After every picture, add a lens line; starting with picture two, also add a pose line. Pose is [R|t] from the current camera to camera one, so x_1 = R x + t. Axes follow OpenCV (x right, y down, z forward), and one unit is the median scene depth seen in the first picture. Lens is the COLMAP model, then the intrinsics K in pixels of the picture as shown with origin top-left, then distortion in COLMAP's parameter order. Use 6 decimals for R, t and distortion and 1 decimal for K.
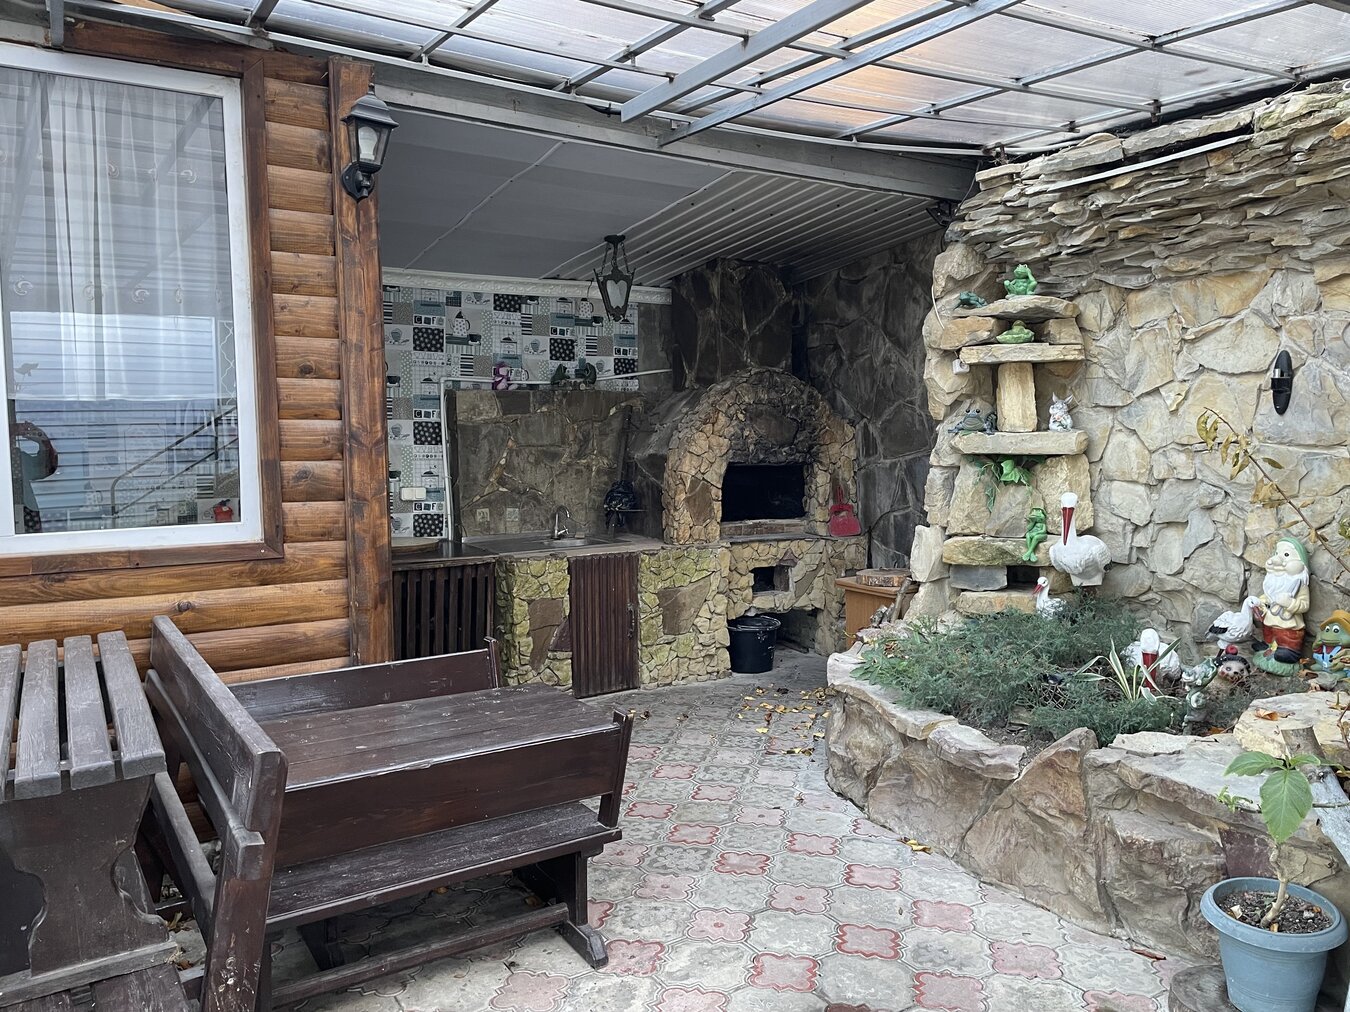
lens RADIAL K [[1022.8, 0, 676.3], [0, 1022.8, 501.8], [0, 0, 1]] dist [0.093783, -0.124018]
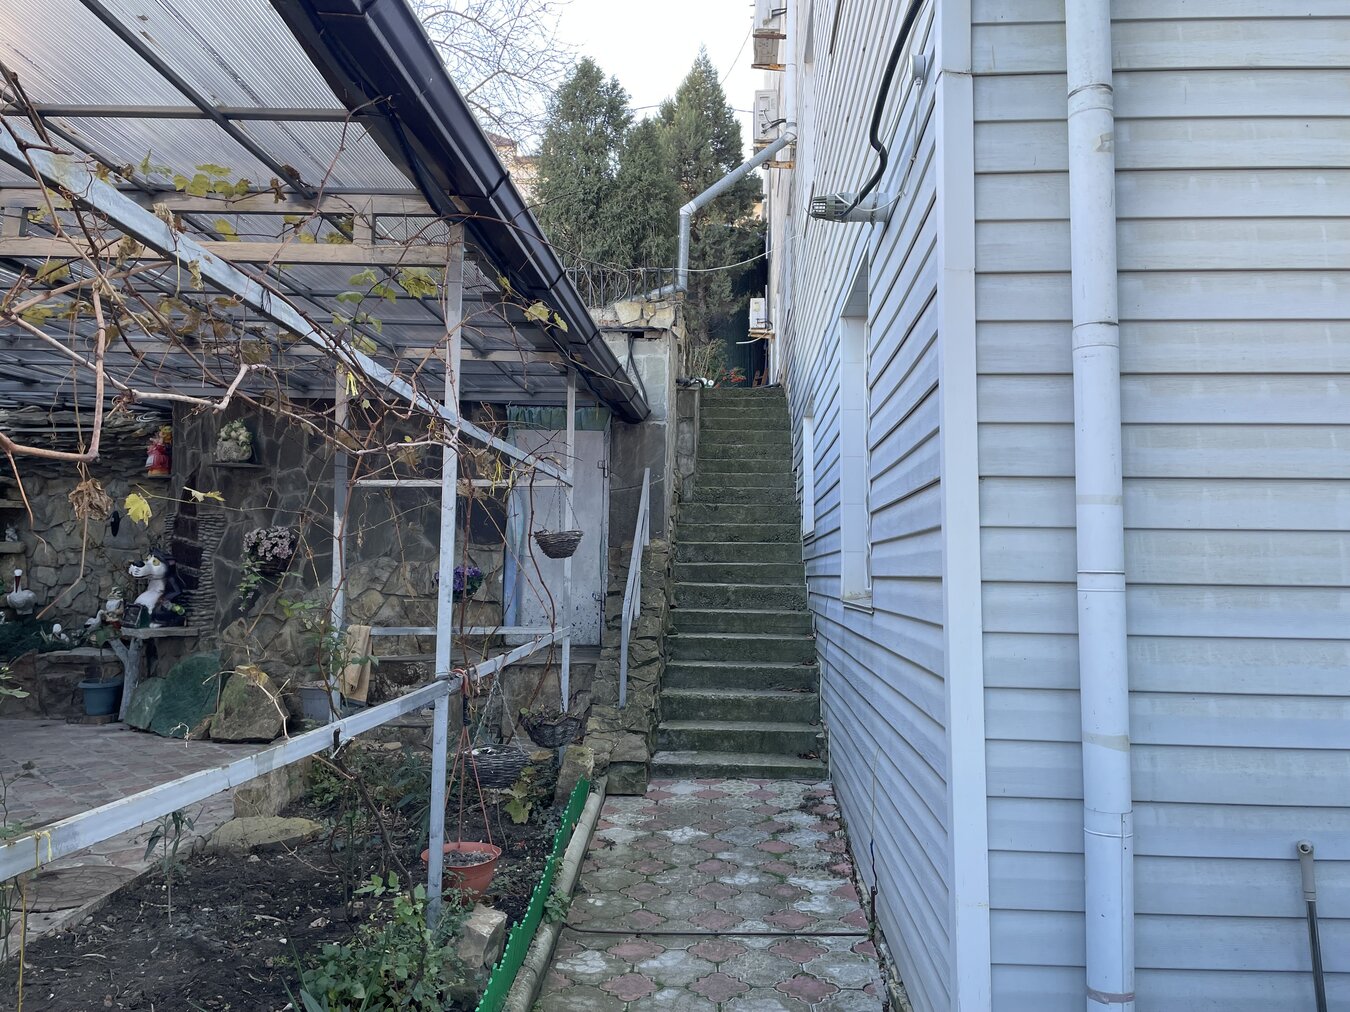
lens RADIAL K [[1022.8, 0, 676.3], [0, 1022.8, 501.8], [0, 0, 1]] dist [0.093783, -0.124018]
pose [[0.552277, 0.069322, 0.830774, -0.670984], [0.048448, 0.992184, -0.114998, 0.166471], [-0.832252, 0.103760, 0.544601, -1.329104]]
